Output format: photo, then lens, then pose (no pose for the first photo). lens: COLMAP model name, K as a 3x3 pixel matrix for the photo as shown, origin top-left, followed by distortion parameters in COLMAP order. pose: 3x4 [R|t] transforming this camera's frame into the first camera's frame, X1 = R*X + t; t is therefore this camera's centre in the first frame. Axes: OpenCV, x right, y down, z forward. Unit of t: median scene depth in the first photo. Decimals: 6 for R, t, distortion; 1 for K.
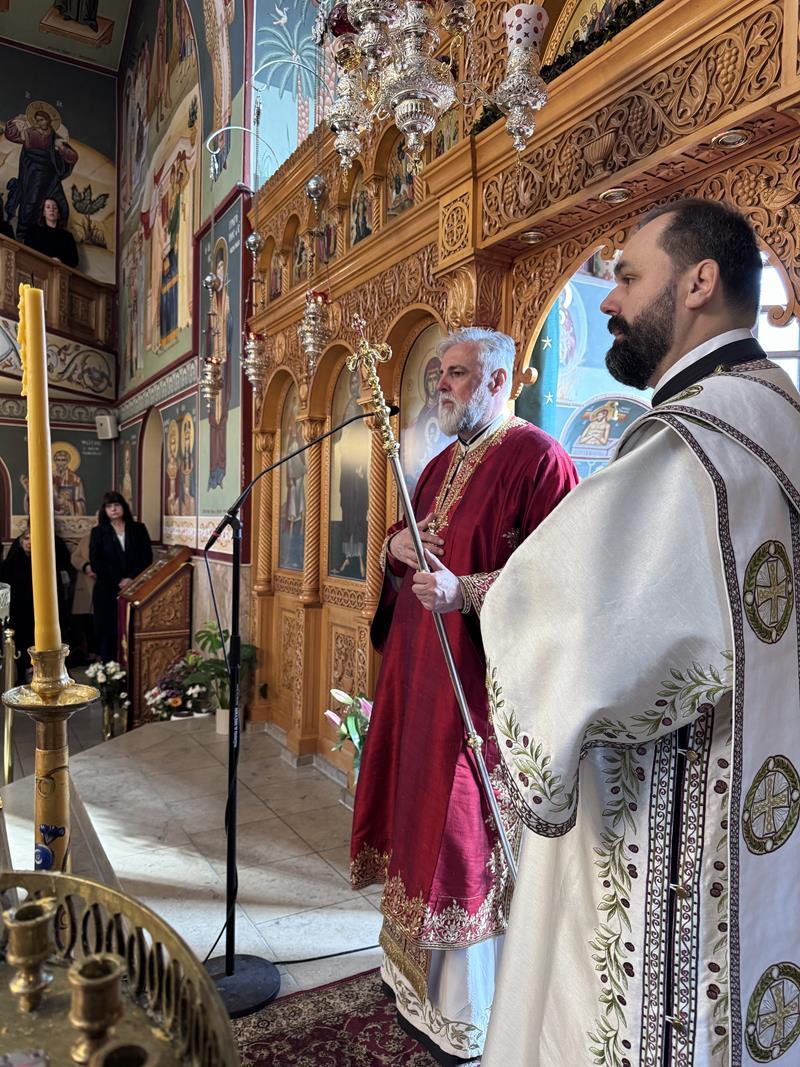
lens RADIAL K [[751.7, 0, 406.0], [0, 751.7, 532.4], [0, 0, 1]] dist [0.050270, -0.060010]
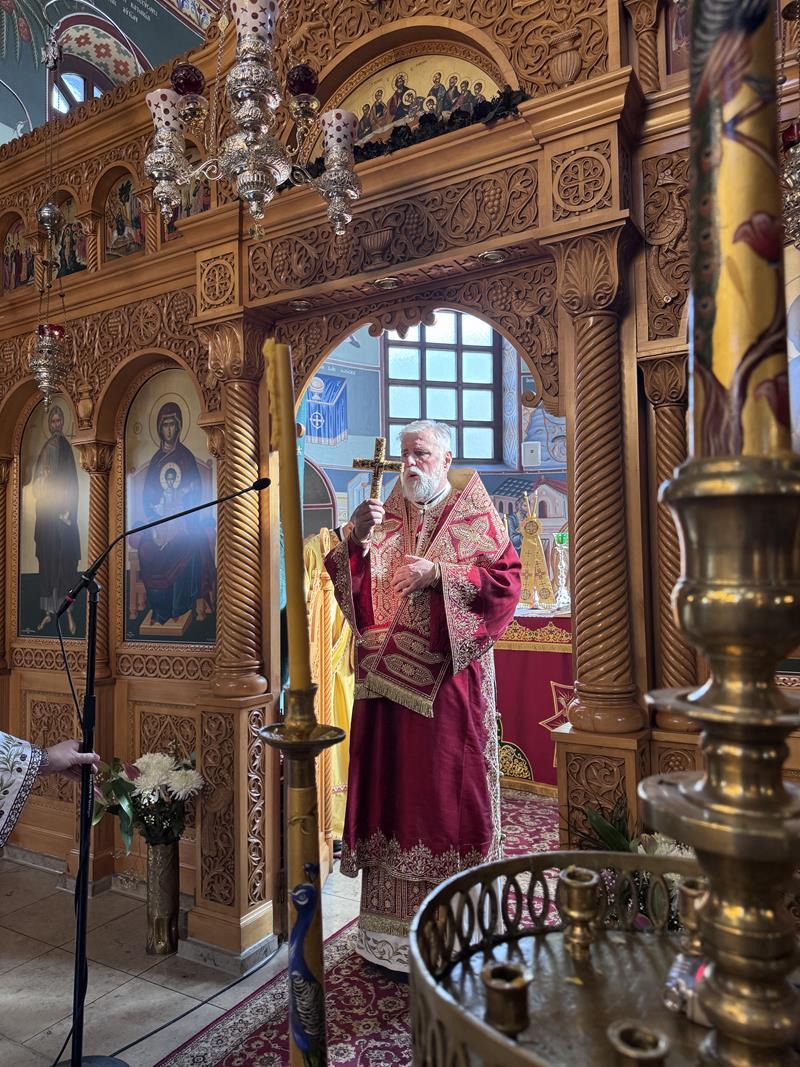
lens RADIAL K [[751.7, 0, 393.9], [0, 751.7, 535.7], [0, 0, 1]] dist [0.050270, -0.060010]
pose [[0.877935, -0.008753, 0.478699, -0.158377], [0.037663, 0.997997, -0.050826, 0.001520], [-0.477295, 0.062651, 0.876507, 0.002298]]
